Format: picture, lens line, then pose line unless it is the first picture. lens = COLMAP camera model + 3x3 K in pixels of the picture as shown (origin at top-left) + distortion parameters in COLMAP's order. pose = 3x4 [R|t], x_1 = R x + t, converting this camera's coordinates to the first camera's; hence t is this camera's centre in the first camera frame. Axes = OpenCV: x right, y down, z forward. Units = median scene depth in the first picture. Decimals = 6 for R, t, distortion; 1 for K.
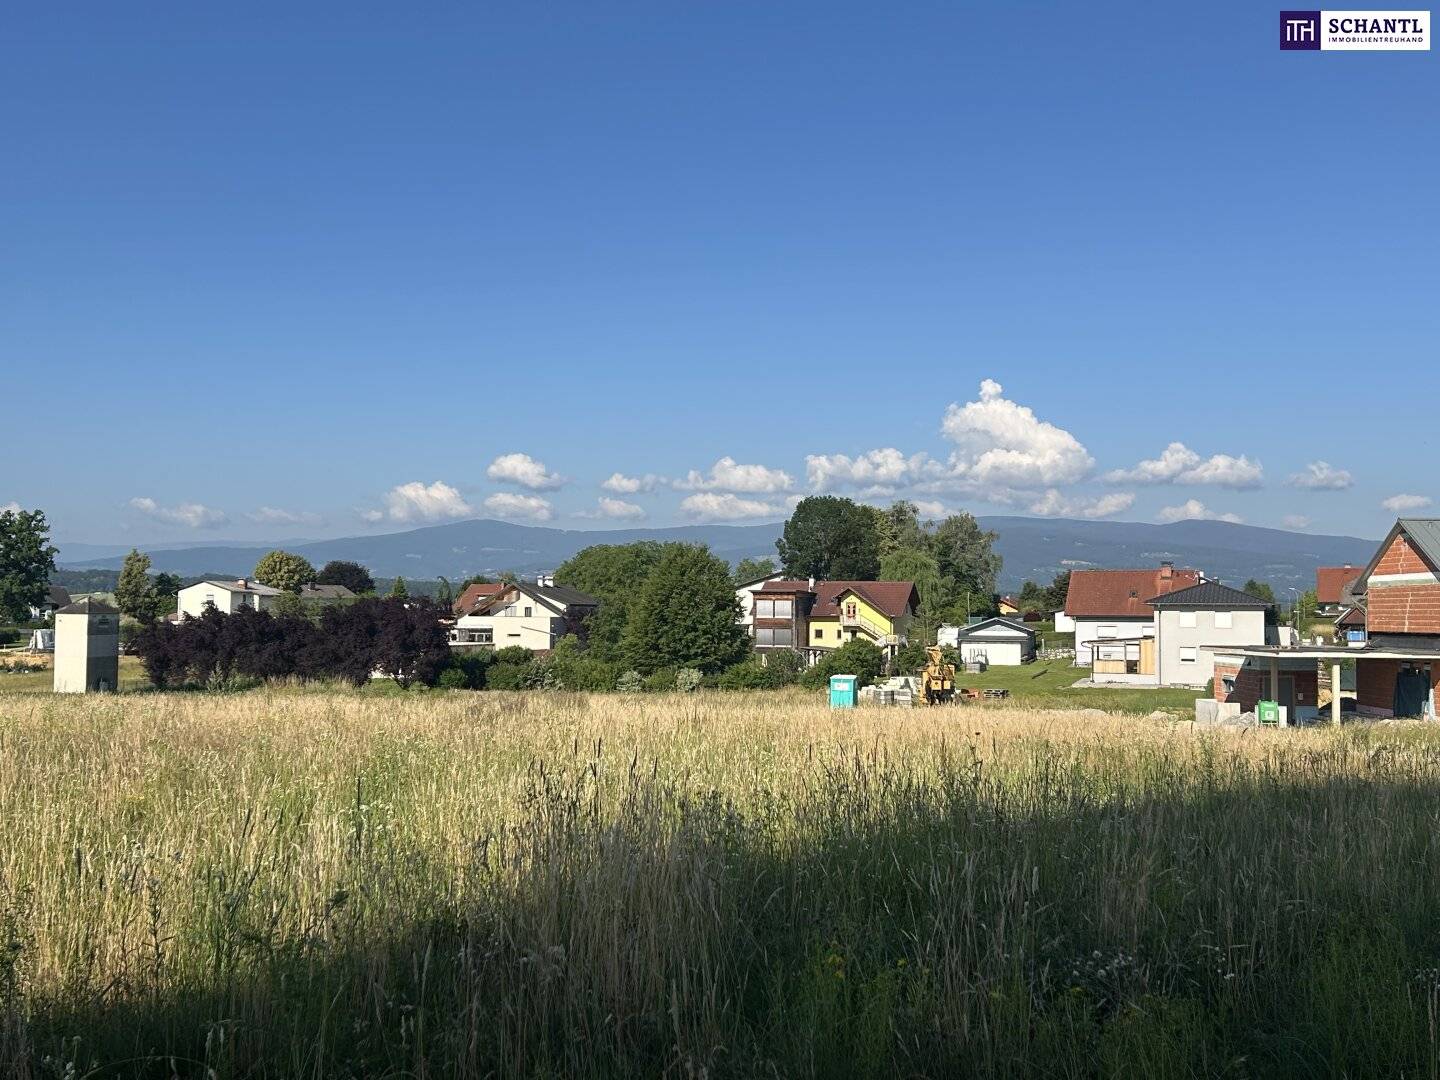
lens RADIAL K [[1284.3, 0, 720.0], [0, 1284.3, 540.0], [0, 0, 1]] dist [0.224819, -0.669342]
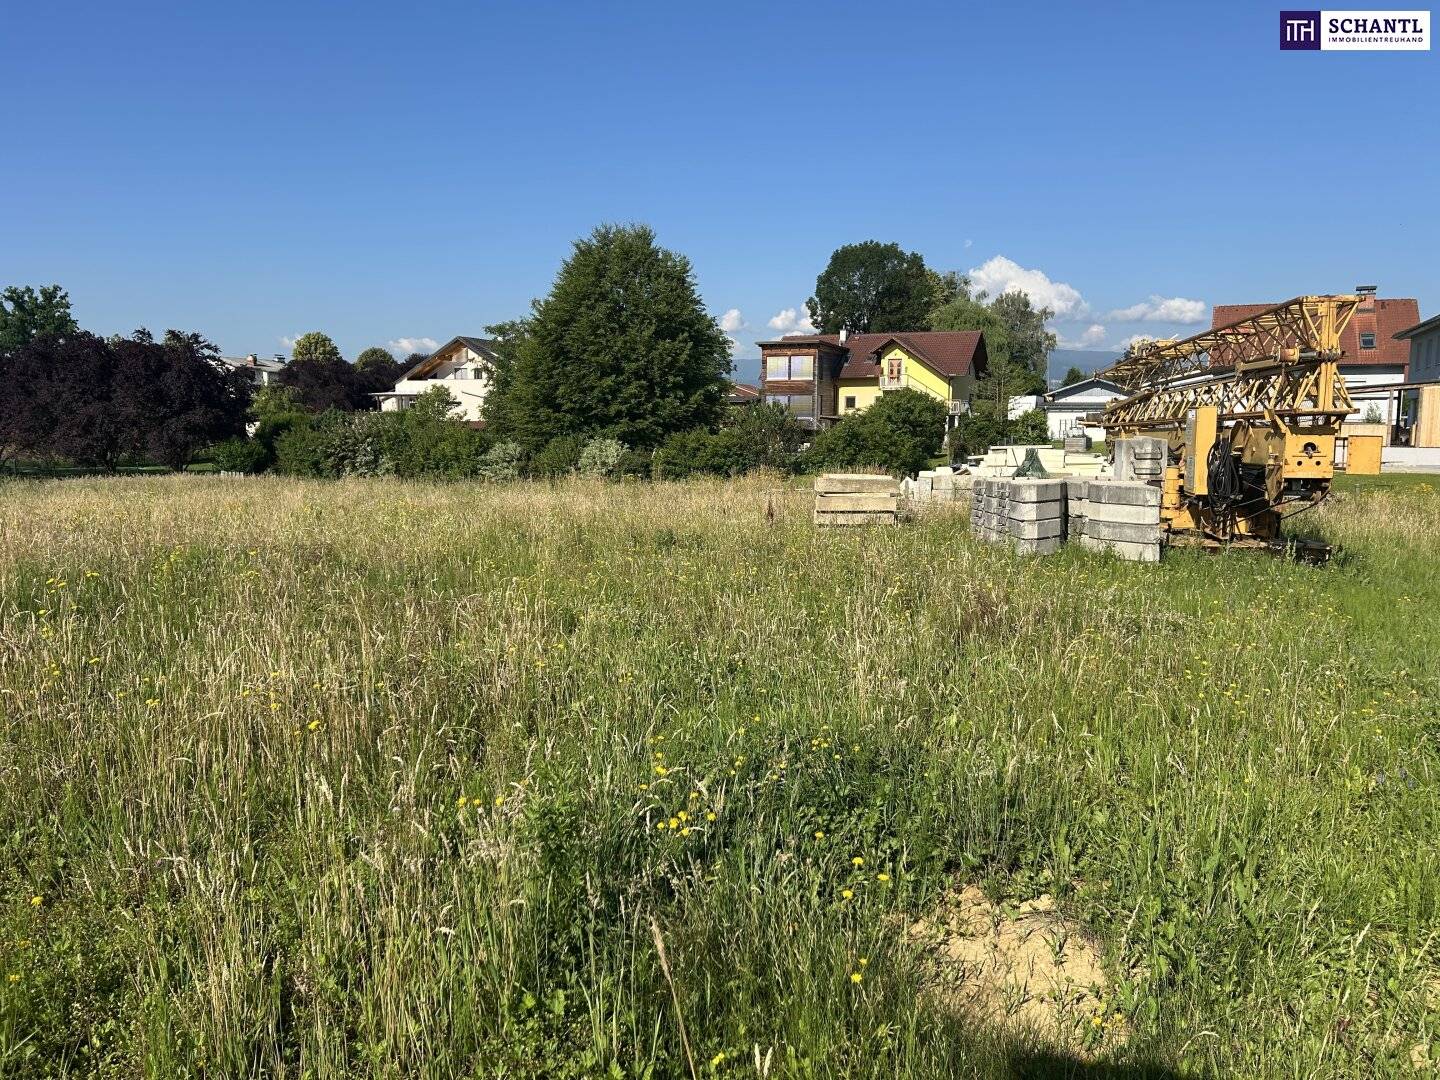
lens RADIAL K [[1071.2, 0, 720.0], [0, 1071.2, 540.0], [0, 0, 1]] dist [0.023173, -0.002473]
pose [[0.998343, 0.009152, -0.056805, 0.038576], [0.000939, 0.984544, 0.175134, 0.043945], [0.057530, -0.174897, 0.982904, 0.382220]]
